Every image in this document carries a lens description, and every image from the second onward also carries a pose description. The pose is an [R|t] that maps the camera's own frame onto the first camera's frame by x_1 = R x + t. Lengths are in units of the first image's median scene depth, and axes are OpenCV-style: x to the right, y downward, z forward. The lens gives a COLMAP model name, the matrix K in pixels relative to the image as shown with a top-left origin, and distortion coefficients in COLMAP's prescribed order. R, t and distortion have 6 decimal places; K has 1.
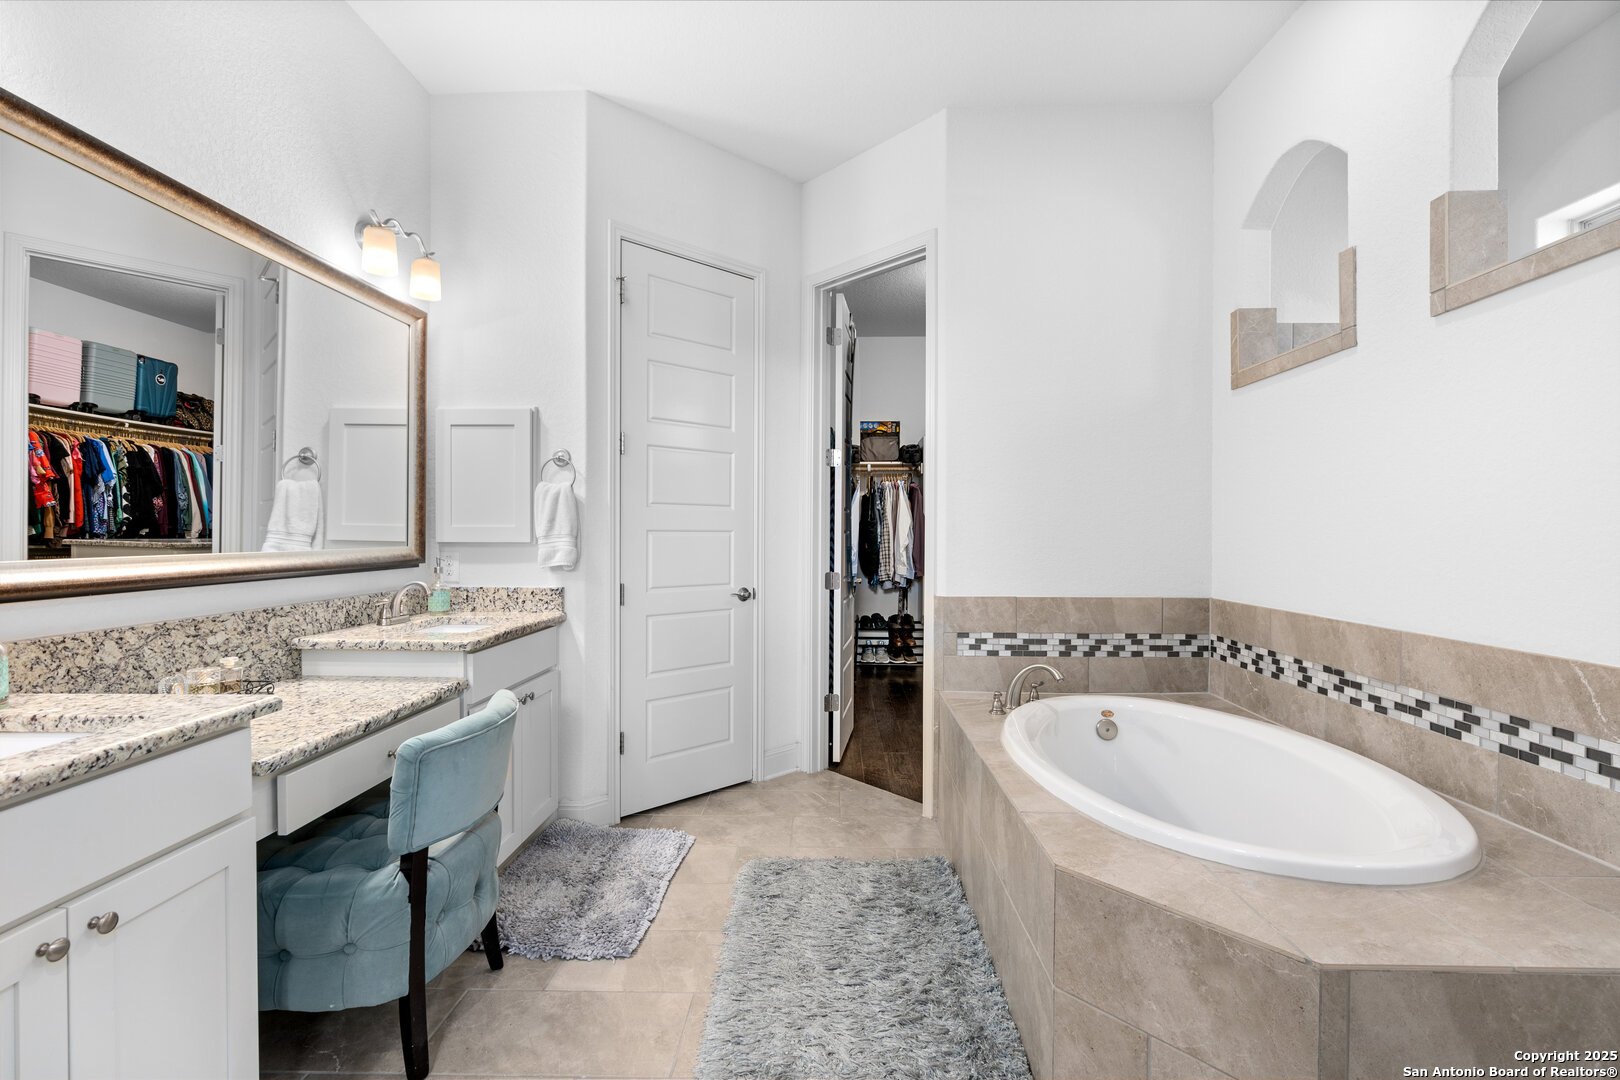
lens RADIAL K [[739.7, 0, 806.2], [0, 739.7, 535.8], [0, 0, 1]] dist [-0.009532, 0.003908]
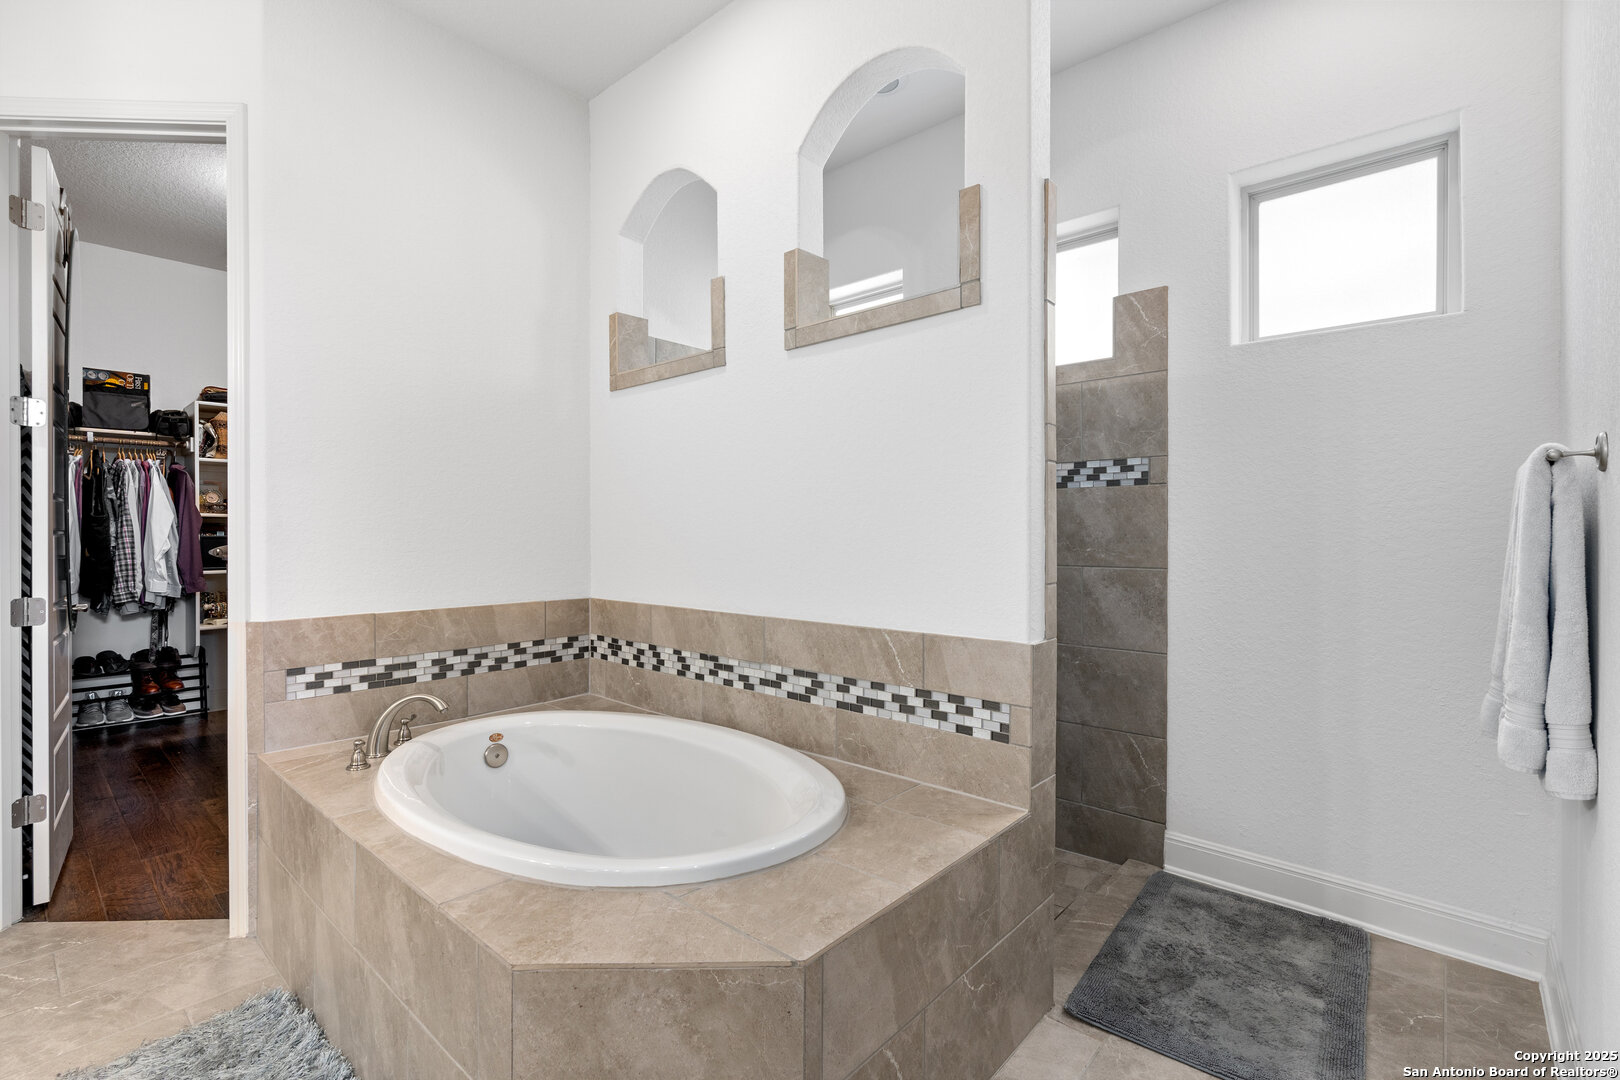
lens RADIAL K [[739.7, 0, 826.7], [0, 739.7, 537.8], [0, 0, 1]] dist [-0.009532, 0.003908]
pose [[0.632977, -0.008094, 0.774129, -0.026323], [0.005327, 0.999967, 0.006100, -0.001382], [-0.774153, 0.000263, 0.632999, 0.151149]]
